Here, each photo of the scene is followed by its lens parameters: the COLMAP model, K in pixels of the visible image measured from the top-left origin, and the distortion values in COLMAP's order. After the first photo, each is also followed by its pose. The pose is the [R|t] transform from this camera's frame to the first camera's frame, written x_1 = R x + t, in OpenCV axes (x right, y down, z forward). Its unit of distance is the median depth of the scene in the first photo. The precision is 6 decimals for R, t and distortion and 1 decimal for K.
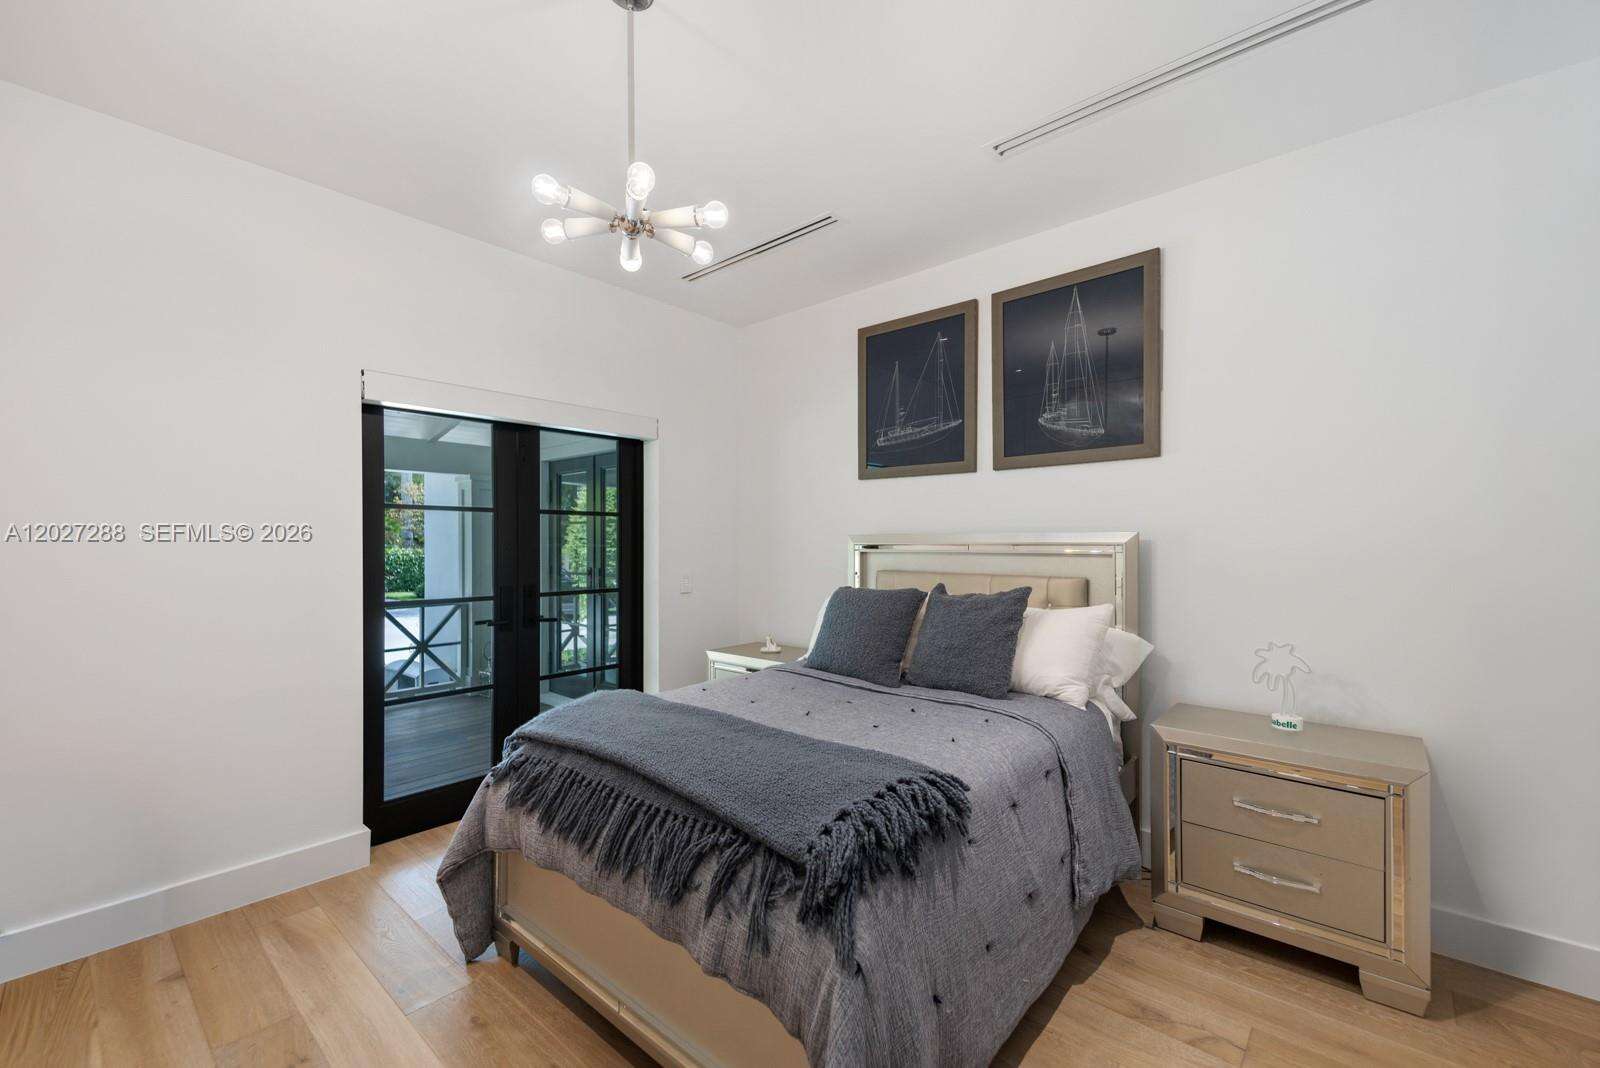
lens RADIAL K [[655.3, 0, 795.9], [0, 655.3, 542.9], [0, 0, 1]] dist [0.000831, -0.000136]
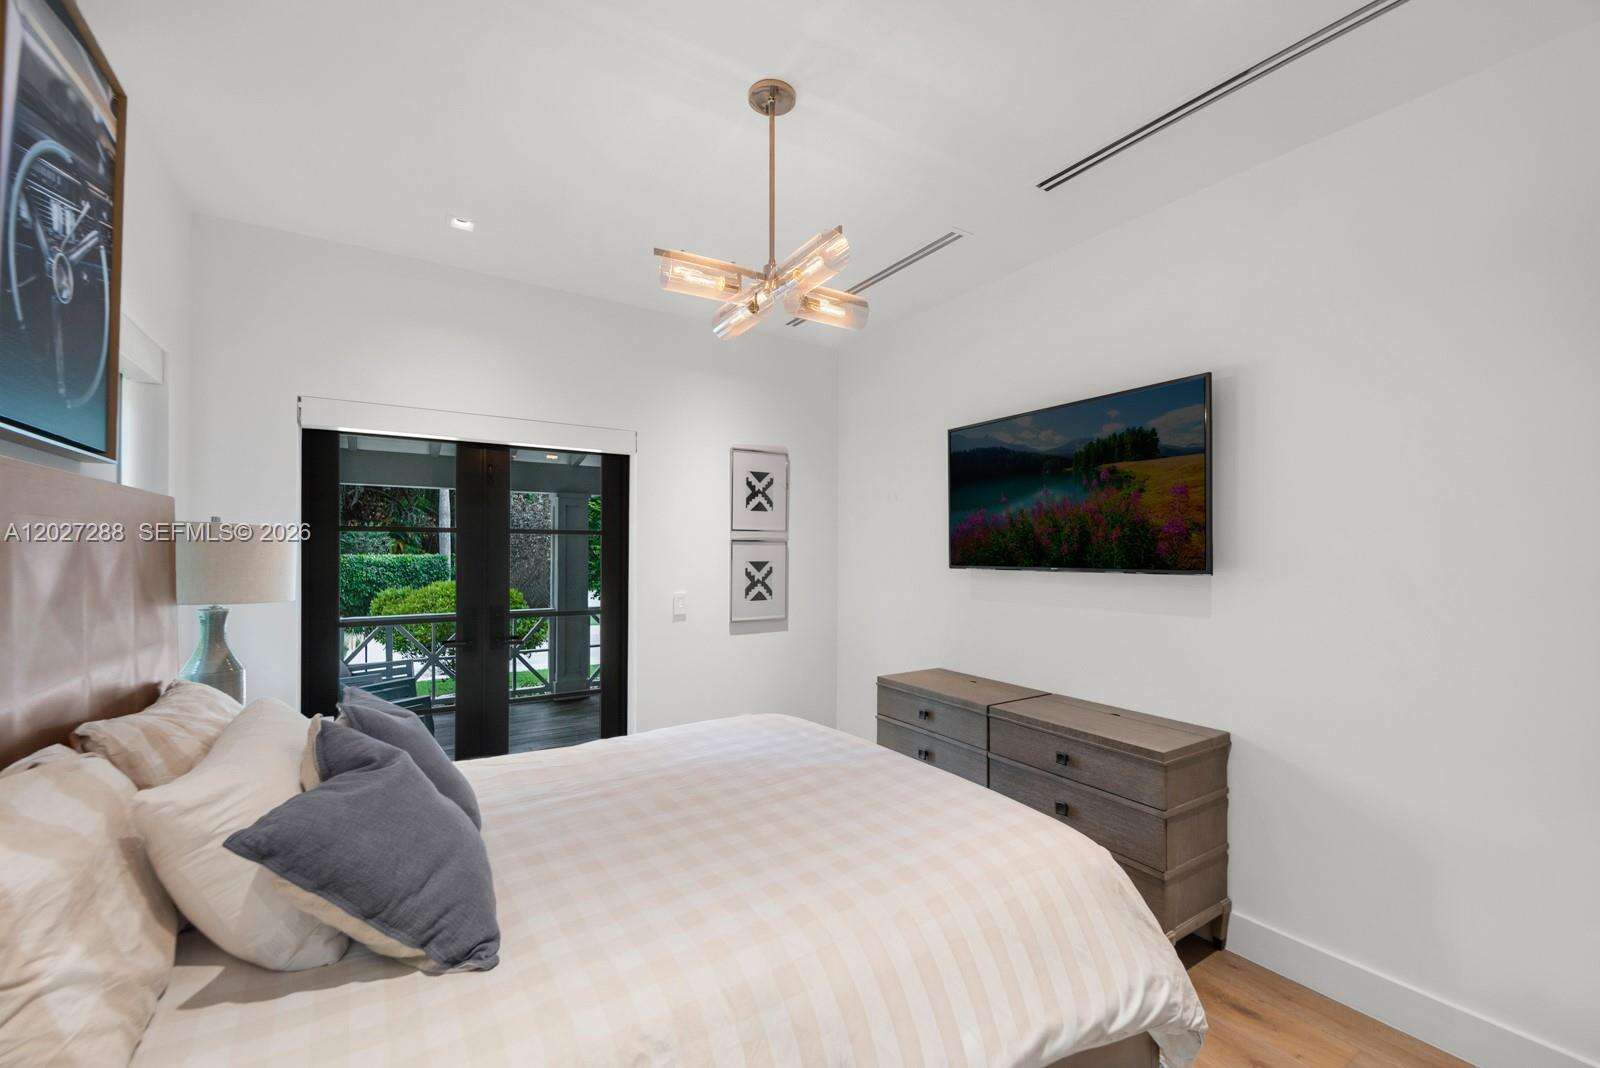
lens RADIAL K [[655.3, 0, 795.9], [0, 655.3, 542.9], [0, 0, 1]] dist [0.000831, -0.000136]
pose [[0.967326, 0.002946, -0.253518, 0.260145], [-0.006764, 0.999876, -0.014190, -0.016412], [0.253445, 0.015442, 0.967227, 0.136086]]
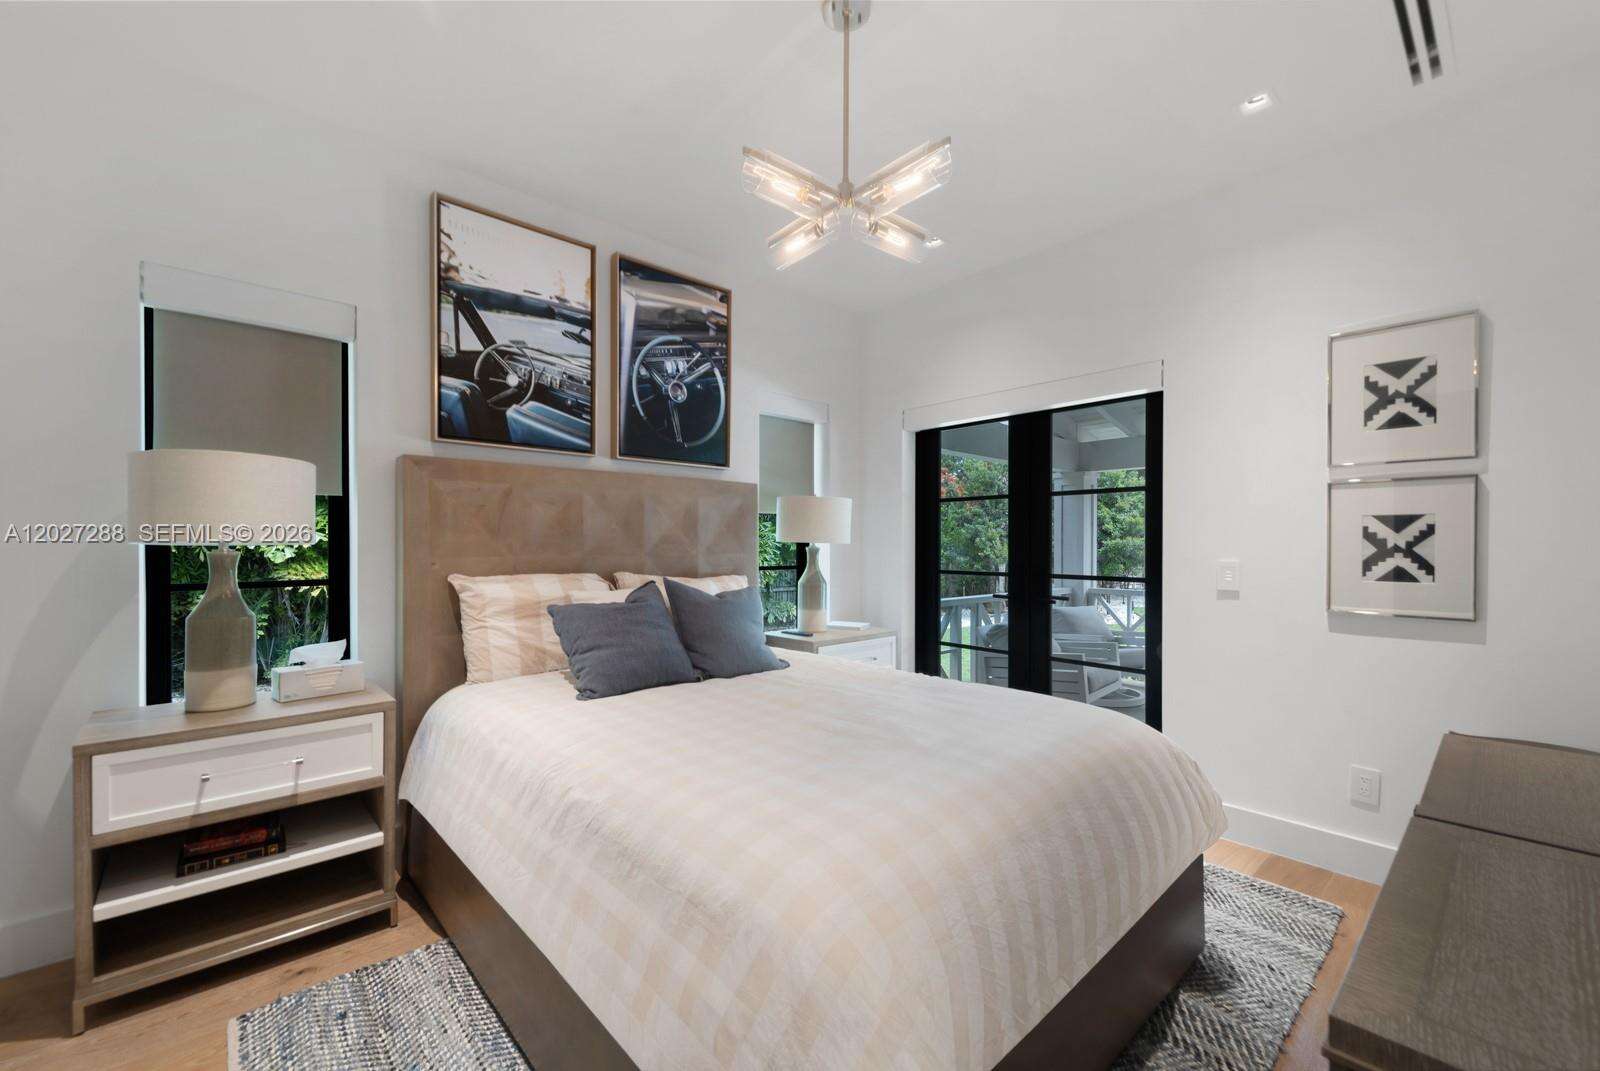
lens RADIAL K [[655.3, 0, 795.9], [0, 655.3, 544.4], [0, 0, 1]] dist [0.000831, -0.000136]
pose [[-0.115048, 0.000374, -0.993360, 0.612611], [-0.009478, 0.999954, 0.001474, 0.031369], [0.993315, 0.009585, -0.115039, 0.654600]]
